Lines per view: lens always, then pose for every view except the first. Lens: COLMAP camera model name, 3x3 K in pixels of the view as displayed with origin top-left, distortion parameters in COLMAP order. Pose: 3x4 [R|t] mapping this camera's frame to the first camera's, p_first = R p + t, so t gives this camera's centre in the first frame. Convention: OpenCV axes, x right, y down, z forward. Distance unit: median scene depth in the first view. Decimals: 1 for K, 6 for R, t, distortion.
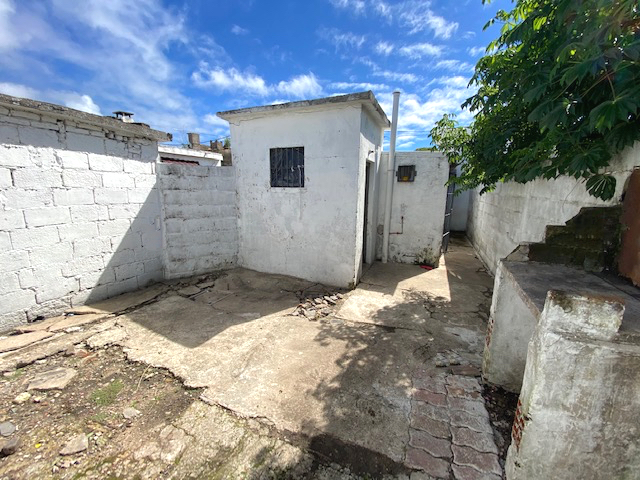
lens RADIAL K [[260.1, 0, 320.0], [0, 260.1, 240.0], [0, 0, 1]] dist [0.000846, 0.000047]
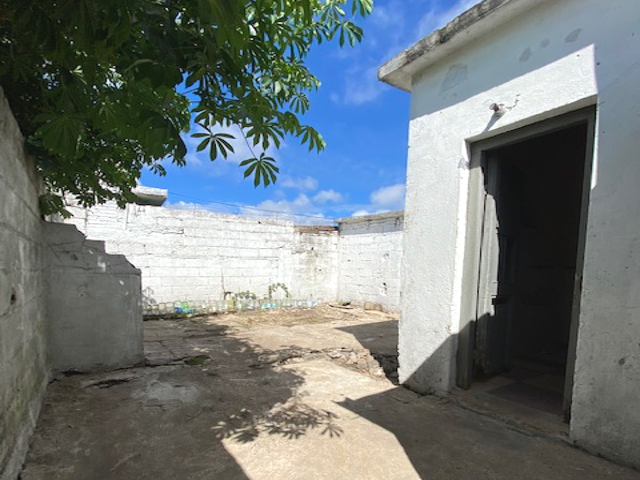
lens RADIAL K [[260.1, 0, 320.0], [0, 260.1, 240.0], [0, 0, 1]] dist [0.000846, 0.000047]
pose [[-0.441542, -0.085314, -0.893175, 0.824044], [-0.193629, 0.981073, 0.002011, -0.074932], [0.876099, 0.173832, -0.449704, 1.285736]]
